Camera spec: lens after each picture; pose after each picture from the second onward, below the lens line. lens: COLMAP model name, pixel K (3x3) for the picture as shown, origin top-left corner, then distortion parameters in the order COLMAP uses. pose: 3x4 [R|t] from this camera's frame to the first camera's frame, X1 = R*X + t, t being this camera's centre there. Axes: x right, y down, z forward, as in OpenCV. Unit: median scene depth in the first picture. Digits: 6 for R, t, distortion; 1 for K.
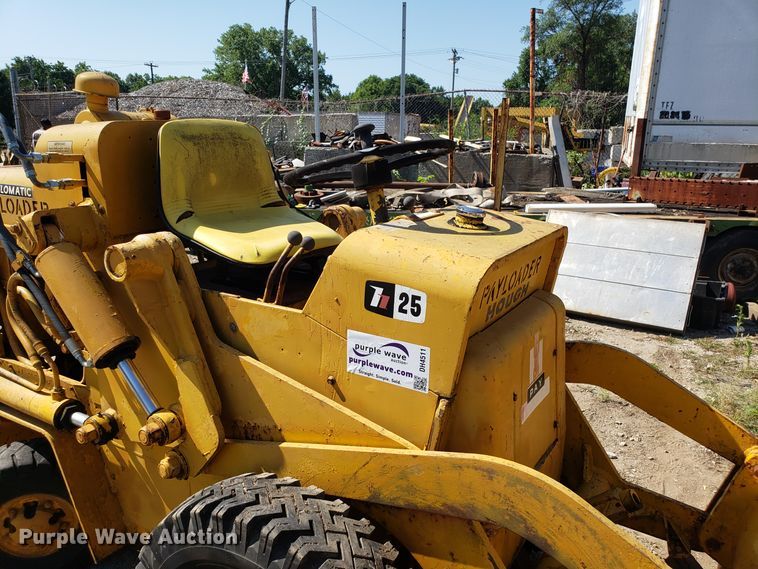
lens RADIAL K [[601.2, 0, 365.0], [0, 601.2, 287.7], [0, 0, 1]] dist [0.003685, 0.002848]
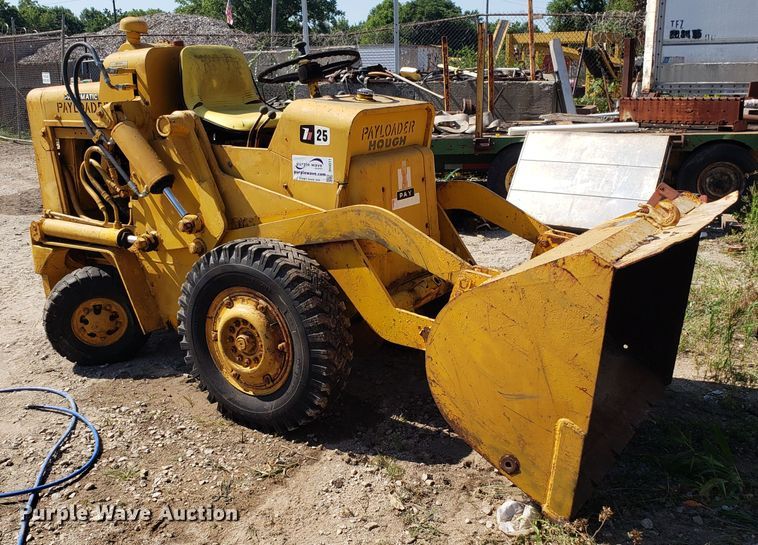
lens RADIAL K [[814.3, 0, 363.1], [0, 814.3, 284.3], [0, 0, 1]] dist [0.065631, -0.170788]
pose [[0.998915, -0.023652, -0.040120, 0.214373], [0.023549, 0.999718, -0.003049, 0.368625], [0.040180, 0.002100, 0.999190, -1.143638]]
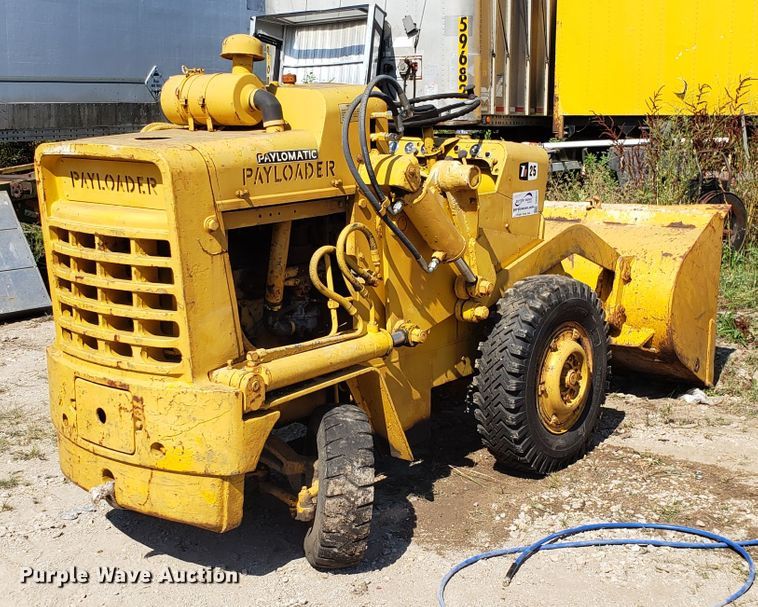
lens RADIAL K [[898.5, 0, 375.3], [0, 898.5, 284.1], [0, 0, 1]] dist [0.332507, -1.509671]
pose [[0.178998, -0.206112, 0.962018, -2.224547], [0.281861, 0.947567, 0.150571, -0.161764], [-0.942610, 0.244204, 0.227707, 0.641768]]
